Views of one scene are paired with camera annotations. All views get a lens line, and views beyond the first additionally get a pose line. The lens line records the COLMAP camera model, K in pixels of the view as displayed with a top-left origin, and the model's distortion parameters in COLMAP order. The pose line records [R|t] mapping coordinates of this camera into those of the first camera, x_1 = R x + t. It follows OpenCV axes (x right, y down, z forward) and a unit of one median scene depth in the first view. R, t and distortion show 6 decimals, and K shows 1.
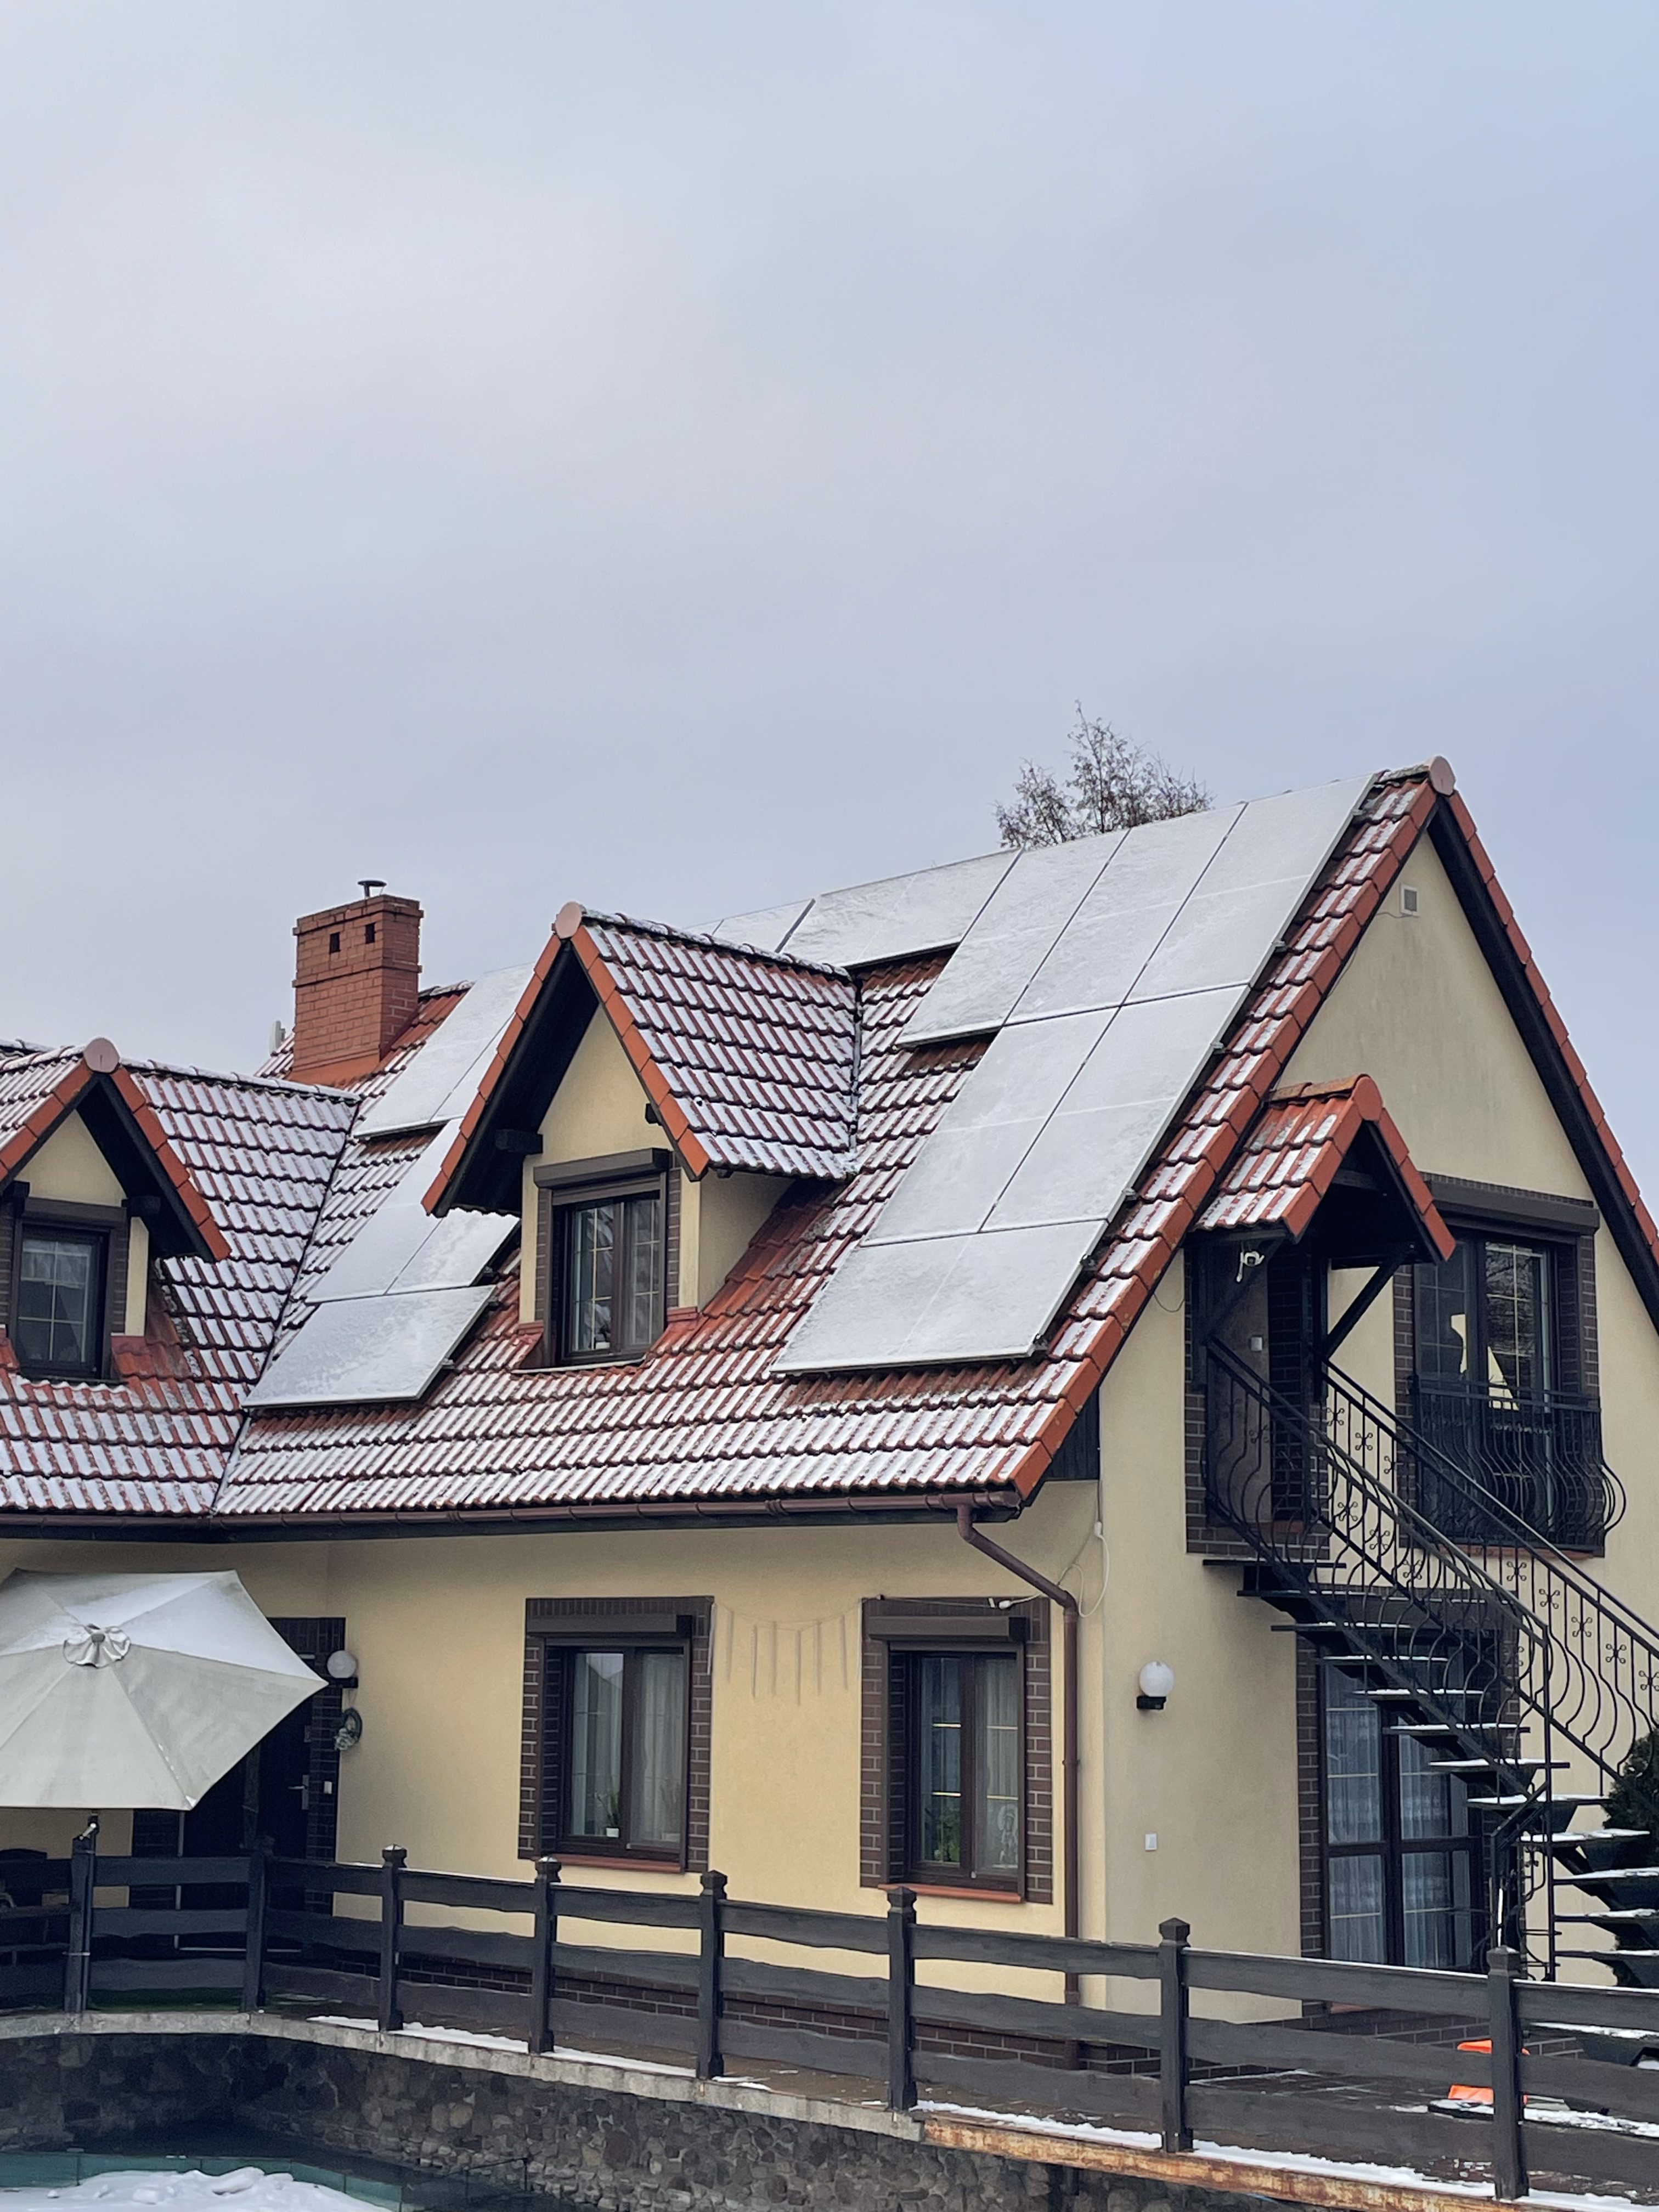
lens RADIAL K [[3183.1, 0, 827.7], [0, 3183.1, 1112.4], [0, 0, 1]] dist [0.099375, 0.000000]
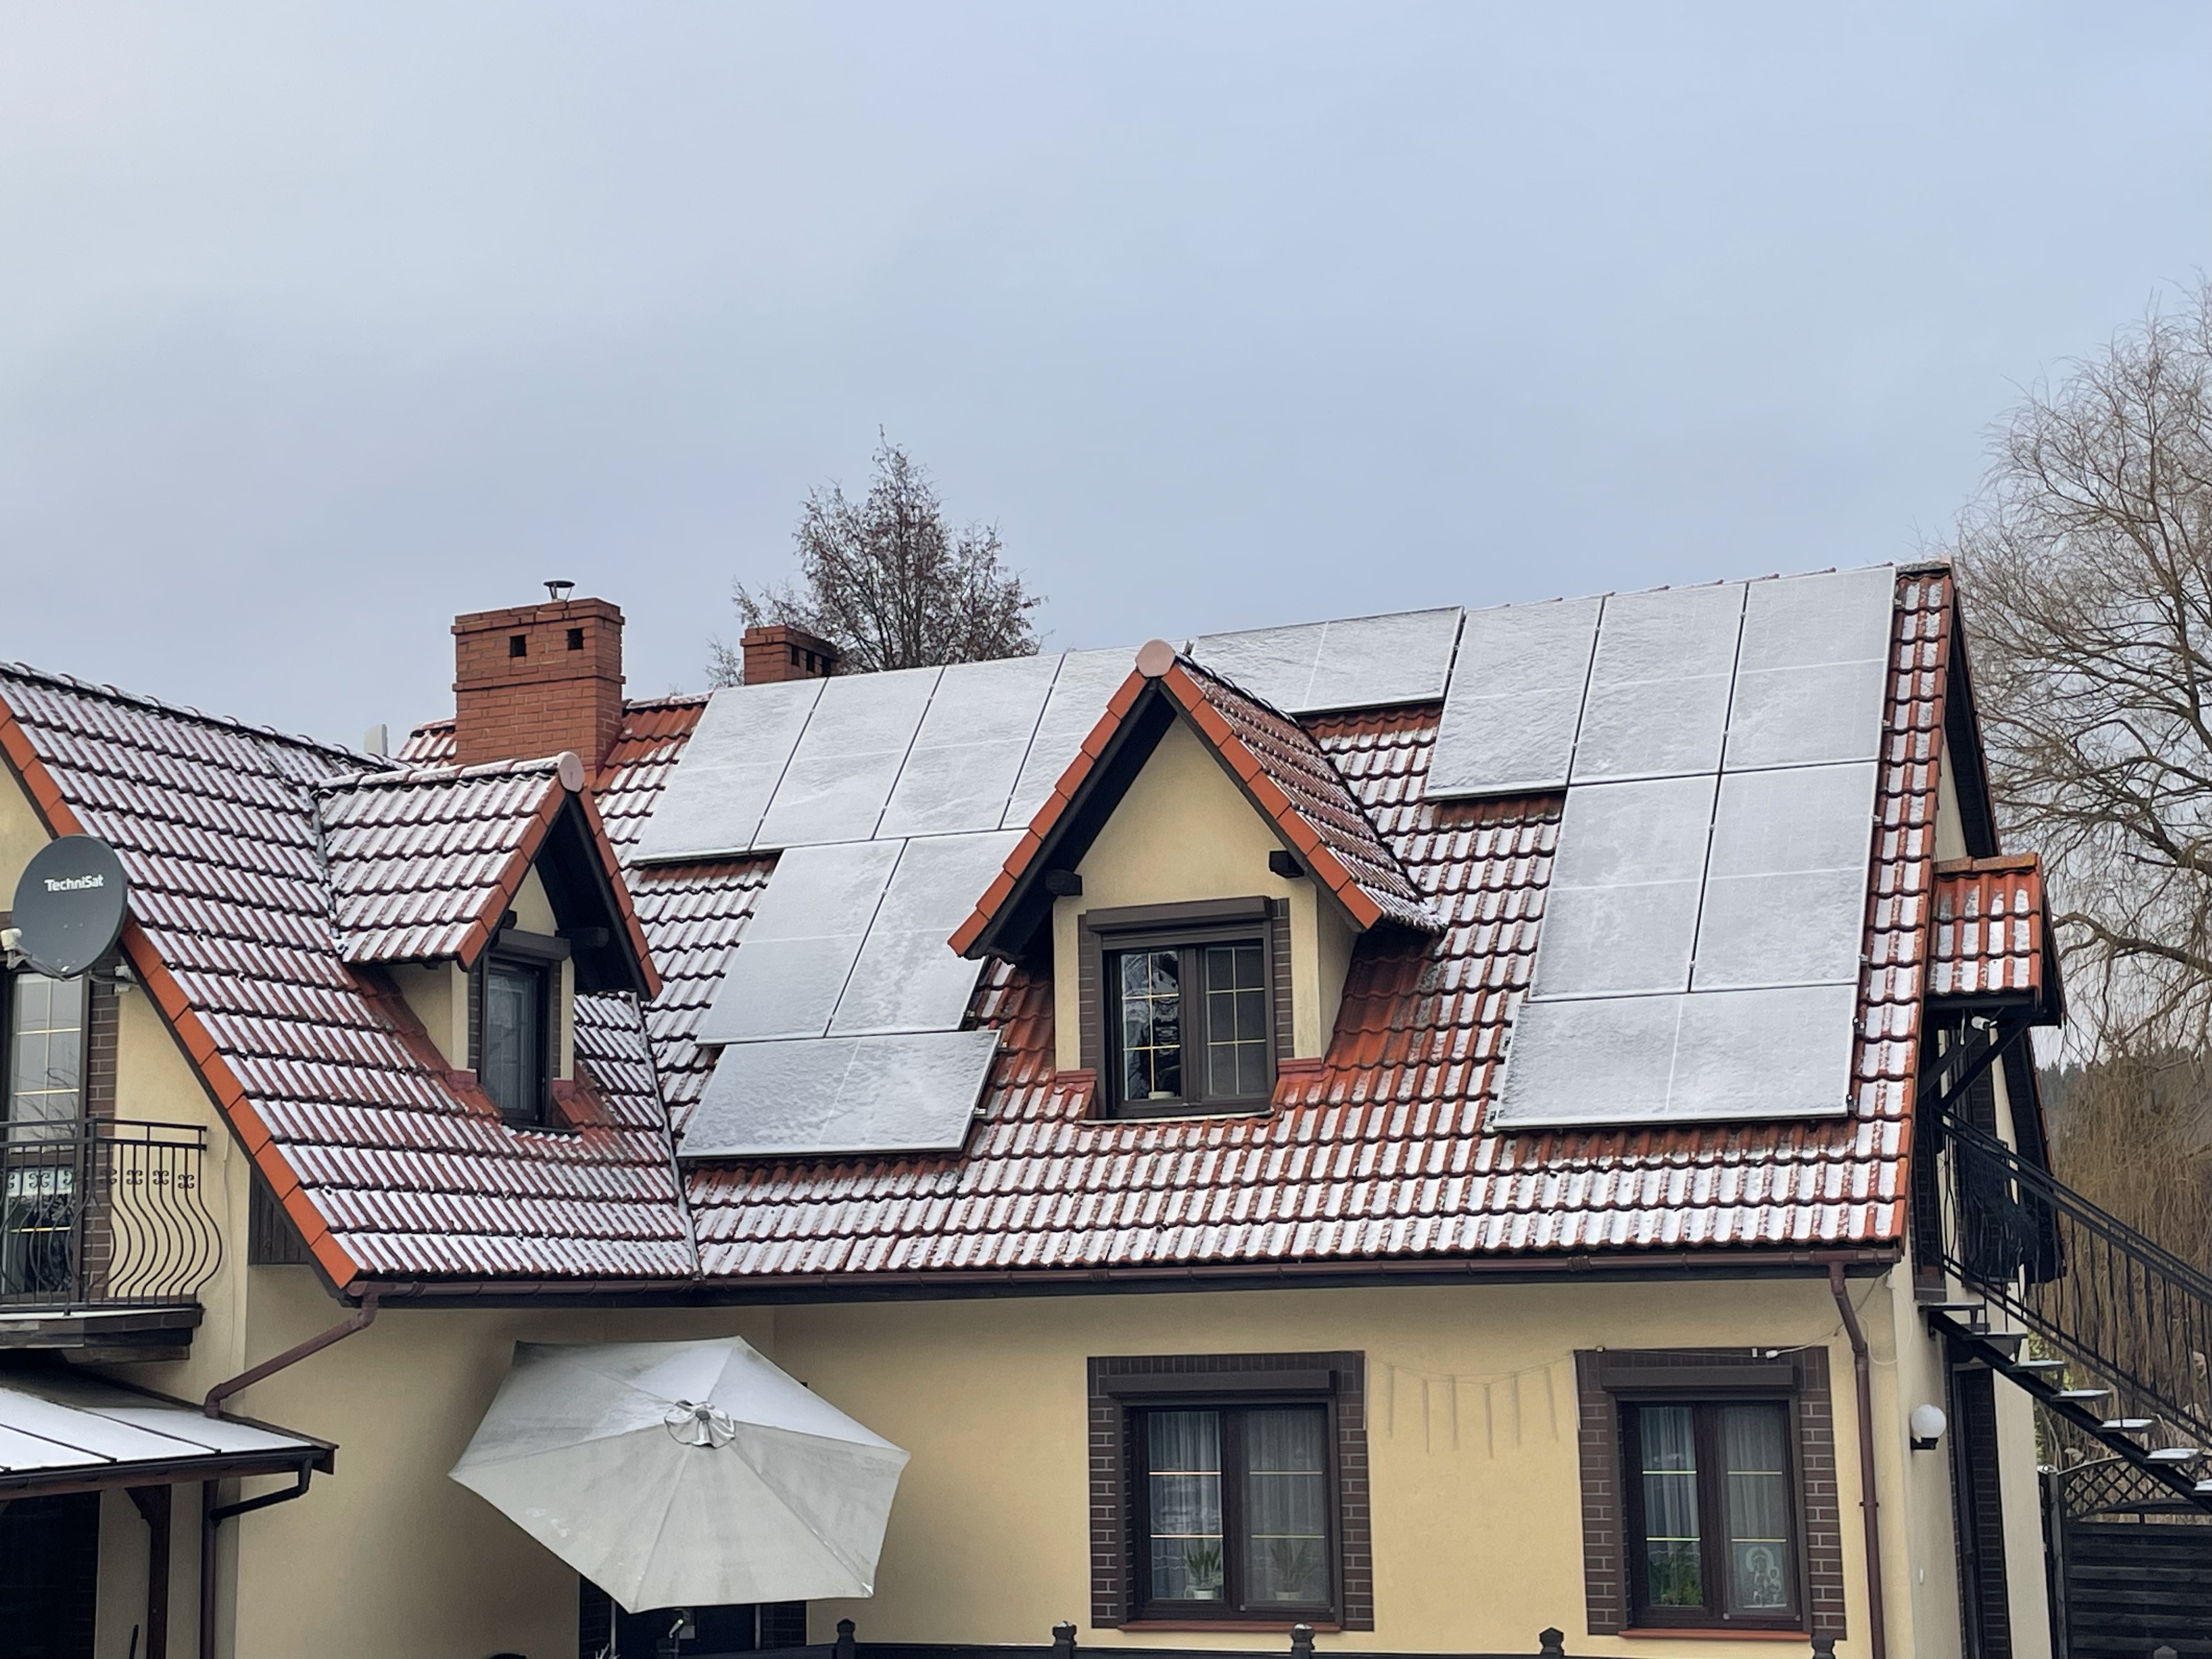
lens RADIAL K [[3183.1, 0, 1104.9], [0, 3183.1, 818.6], [0, 0, 1]] dist [0.099375, 0.000000]
pose [[0.914378, 0.034141, 0.403418, -0.486073], [-0.034822, 0.999378, -0.005650, -0.005339], [-0.403360, -0.008881, 0.914998, 0.115806]]
